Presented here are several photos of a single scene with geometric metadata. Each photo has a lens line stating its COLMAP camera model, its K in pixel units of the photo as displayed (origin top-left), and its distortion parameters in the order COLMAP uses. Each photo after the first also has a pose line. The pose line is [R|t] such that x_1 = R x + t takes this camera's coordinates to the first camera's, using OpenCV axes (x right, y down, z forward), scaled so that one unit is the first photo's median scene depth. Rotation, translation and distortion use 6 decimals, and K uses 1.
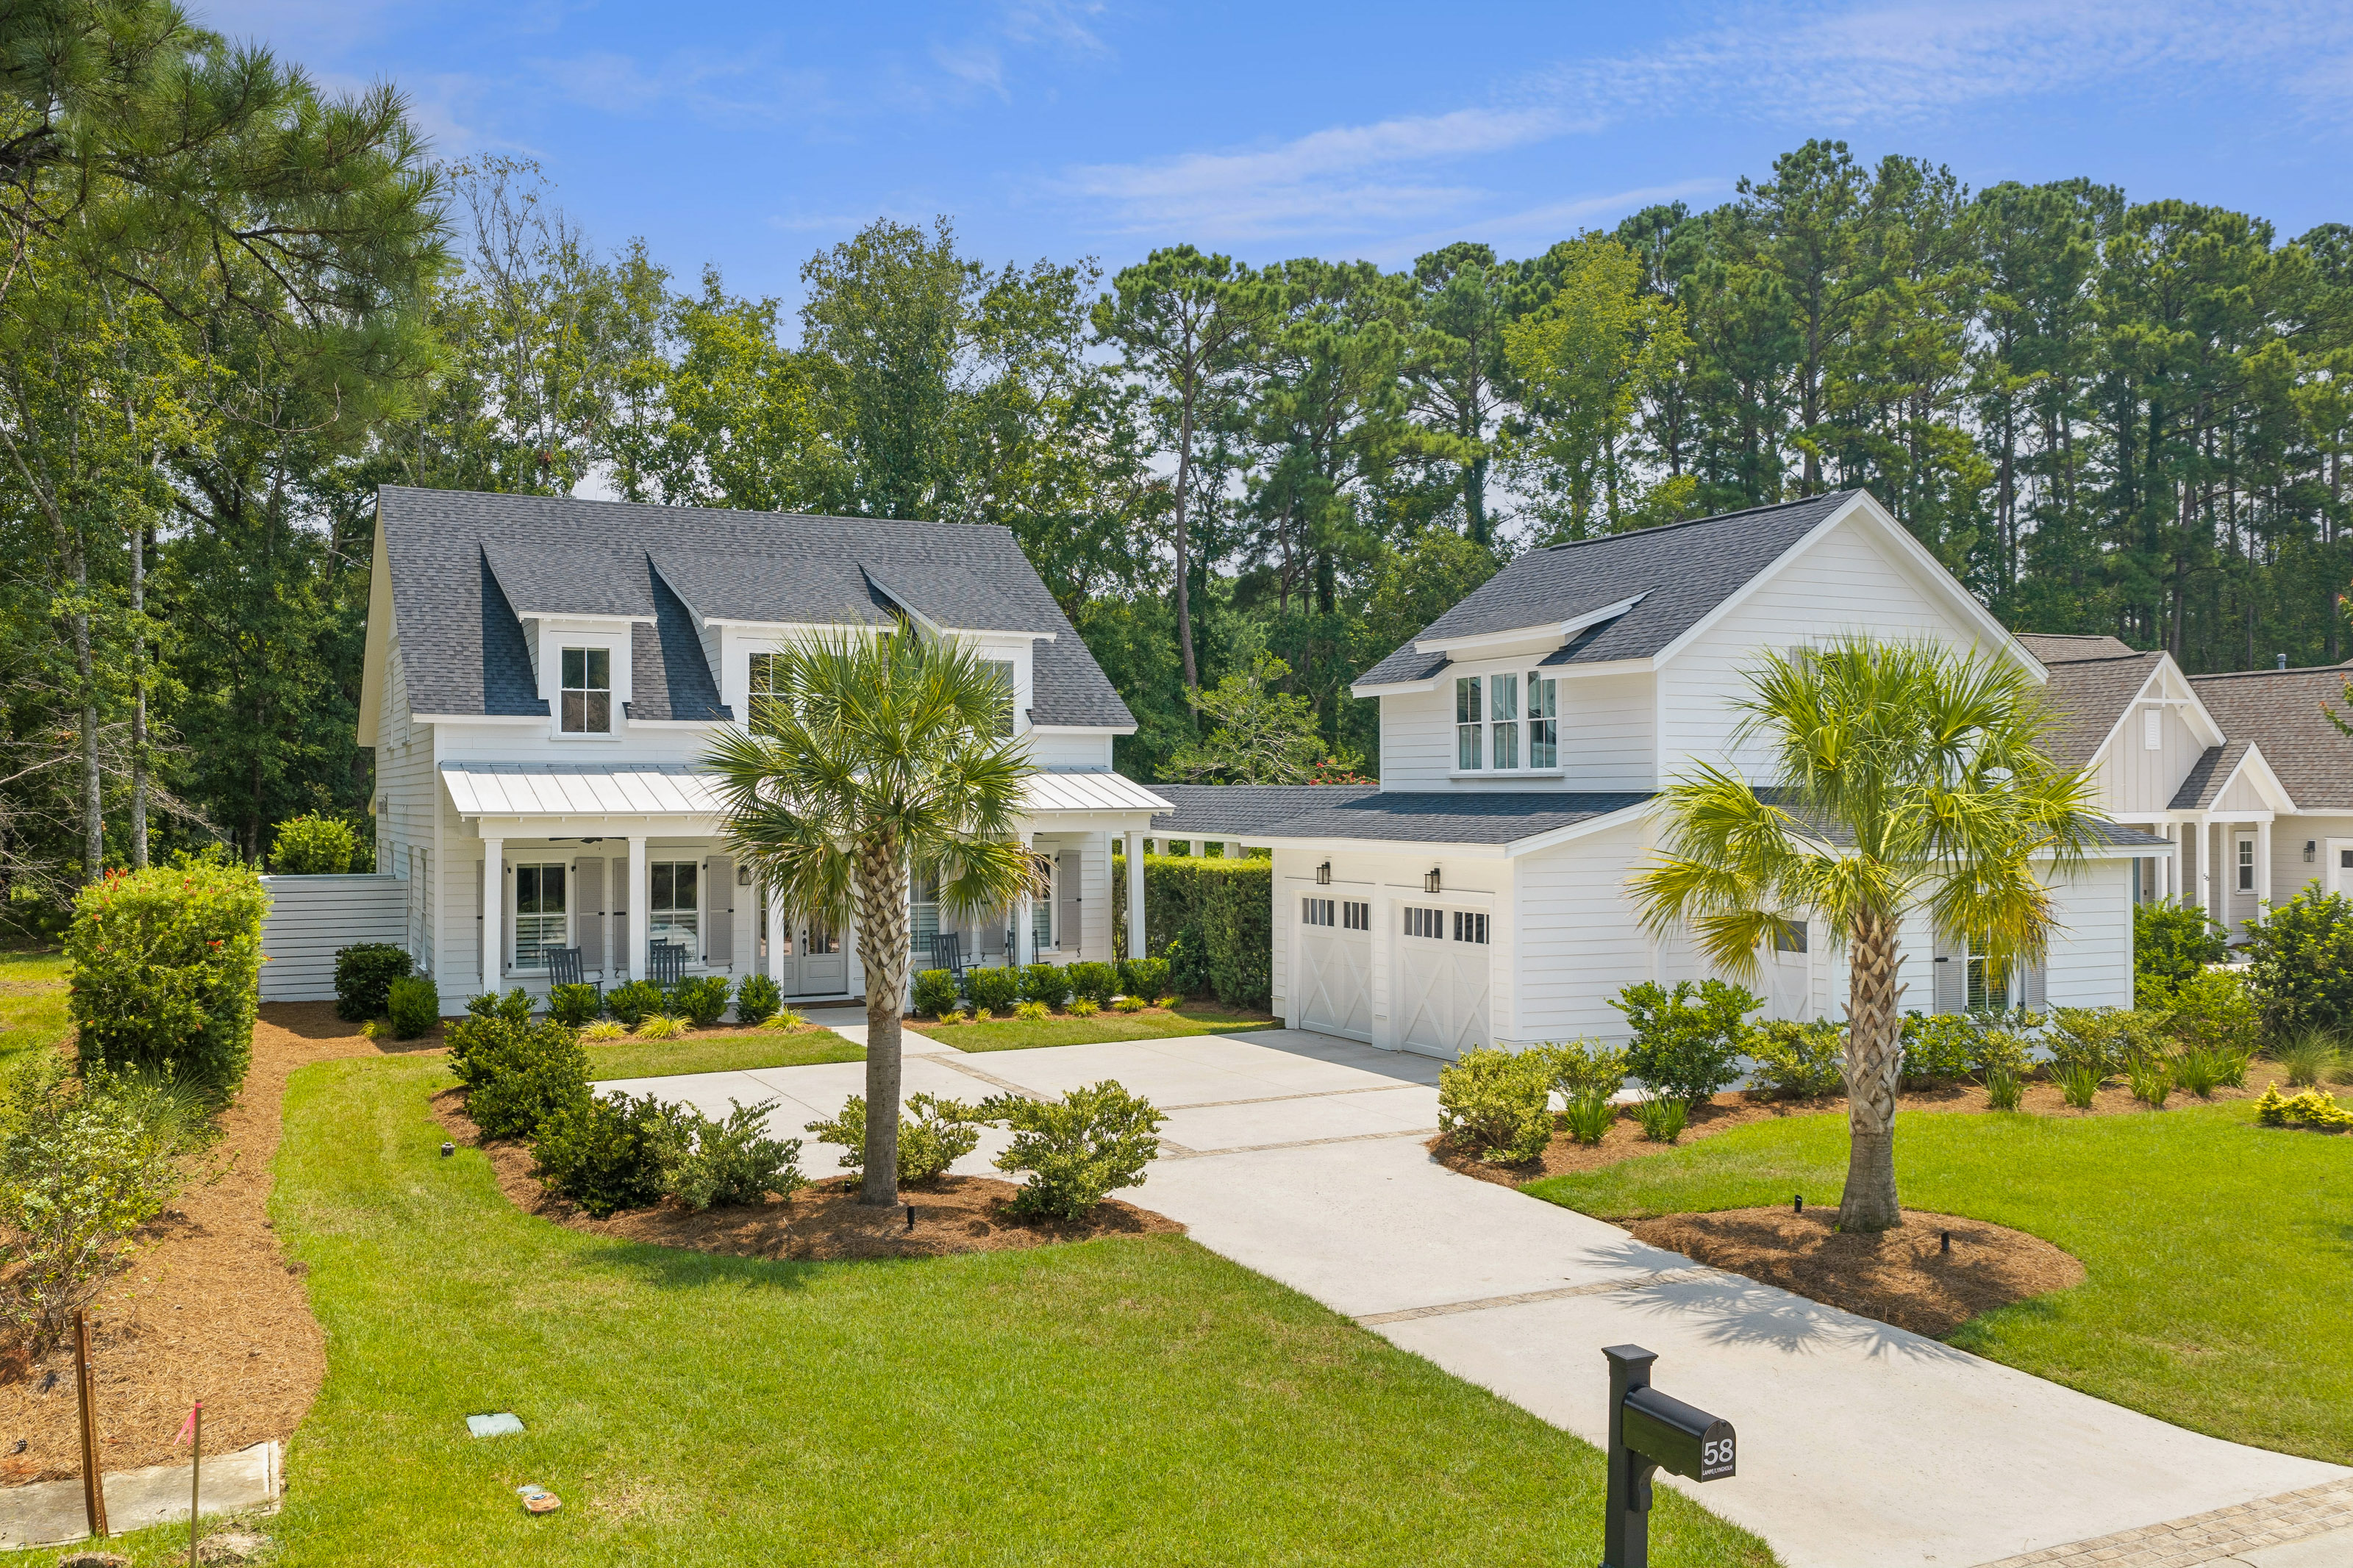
lens RADIAL K [[1961.4, 0, 1176.5], [0, 1961.4, 784.0], [0, 0, 1]] dist [0.008833, -0.011672]
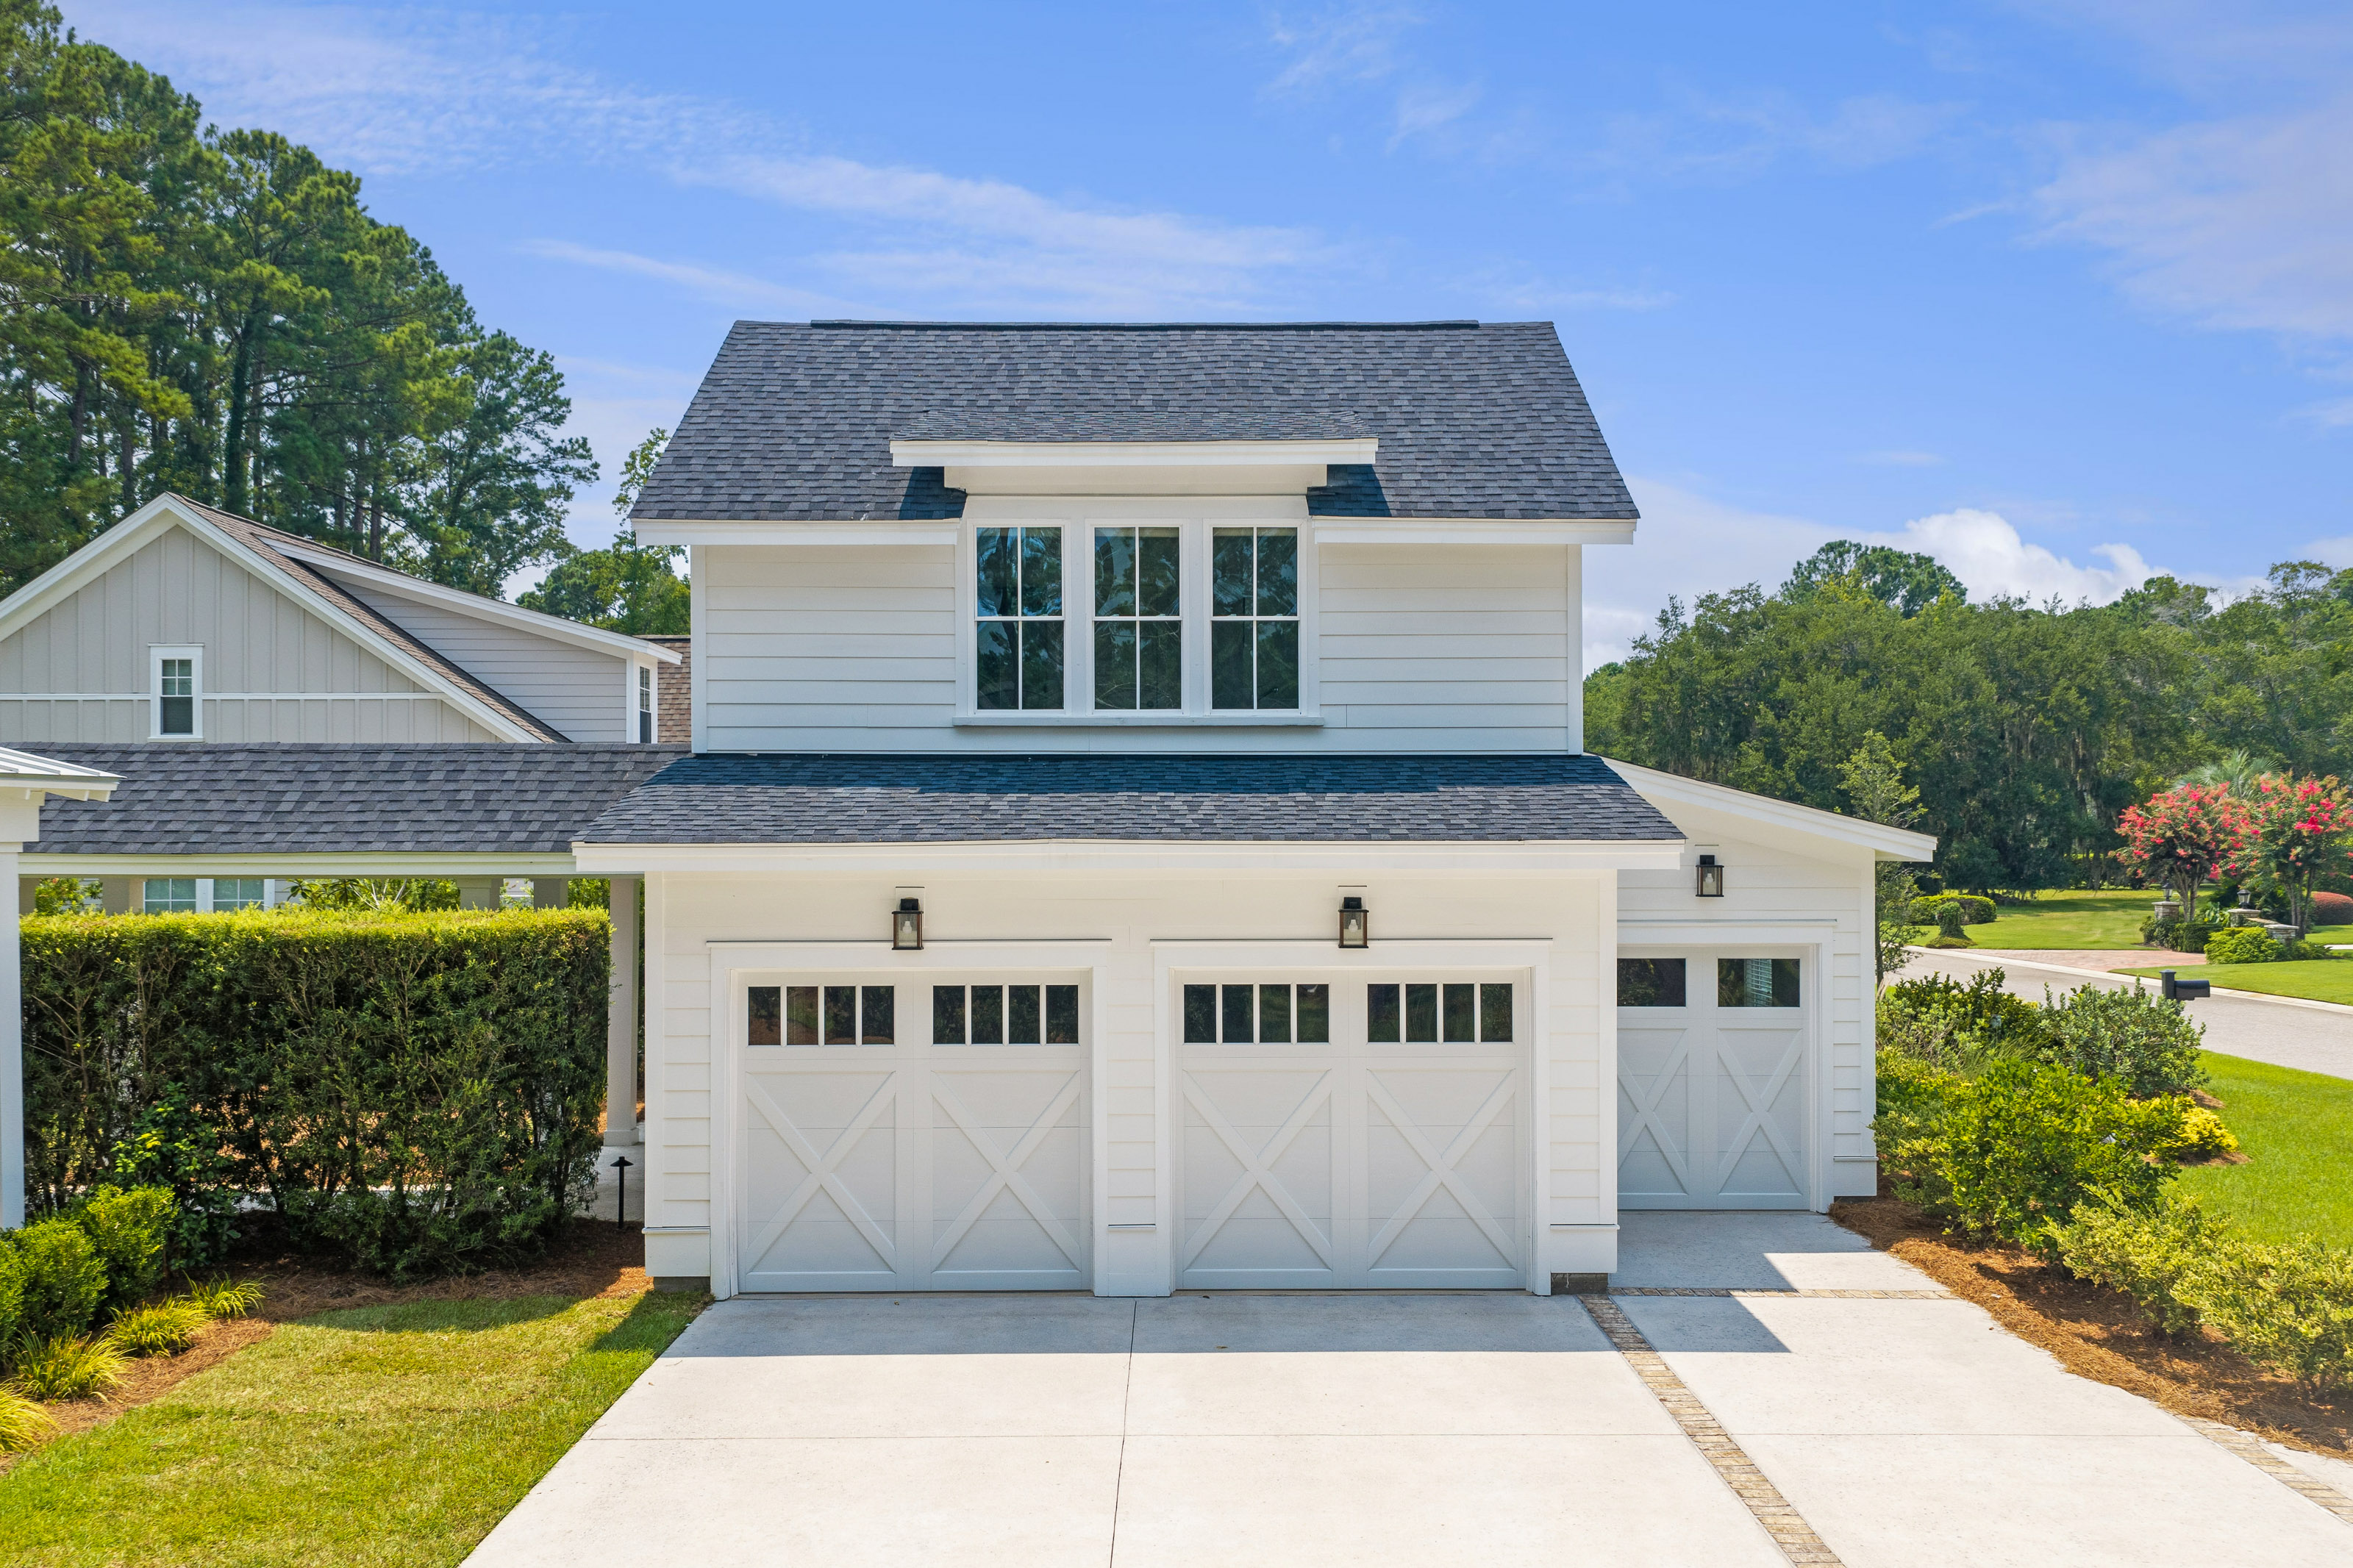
lens RADIAL K [[1961.4, 0, 1176.5], [0, 1961.4, 784.0], [0, 0, 1]] dist [0.008833, -0.011672]
pose [[0.435914, 0.003369, 0.899982, -0.259852], [-0.007363, 0.999973, -0.000177, 0.011298], [-0.899958, -0.006549, 0.435927, 0.656774]]
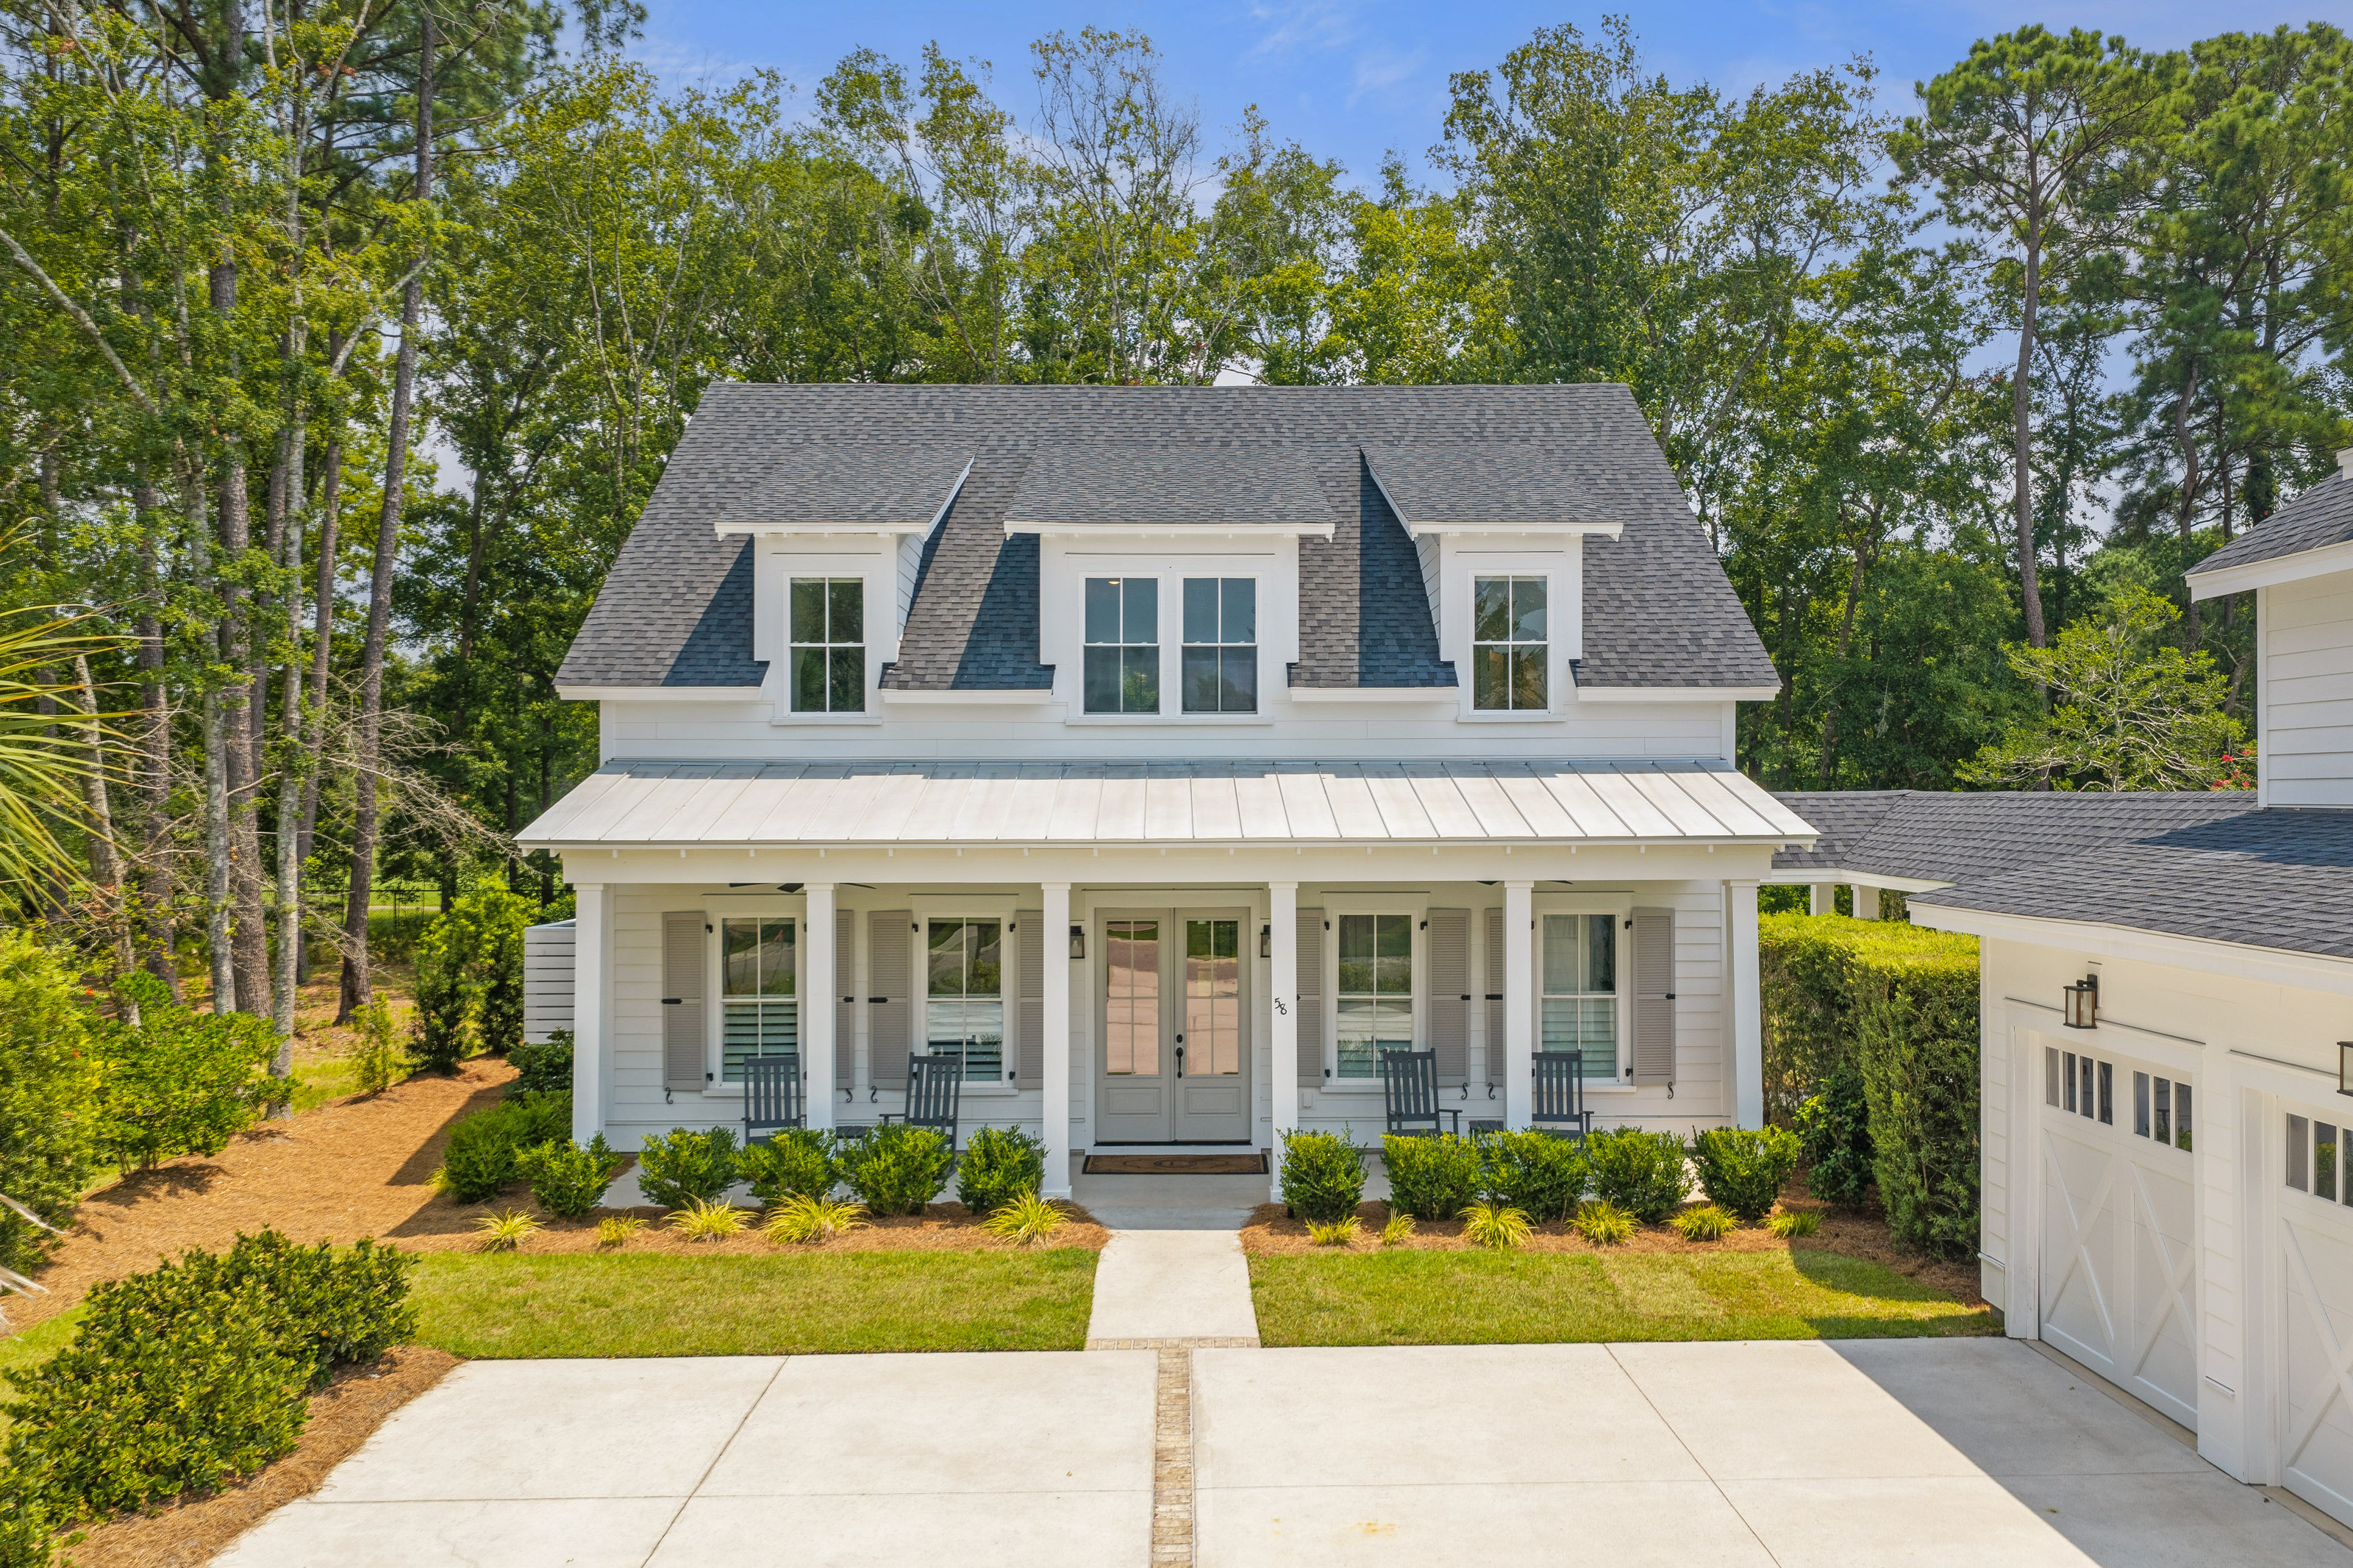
lens RADIAL K [[1961.4, 0, 1176.5], [0, 1961.4, 784.0], [0, 0, 1]] dist [0.008833, -0.011672]
pose [[0.900594, -0.004357, -0.434640, 0.073012], [0.003433, 0.999990, -0.002911, -0.000696], [0.434648, 0.001129, 0.900600, 0.466121]]
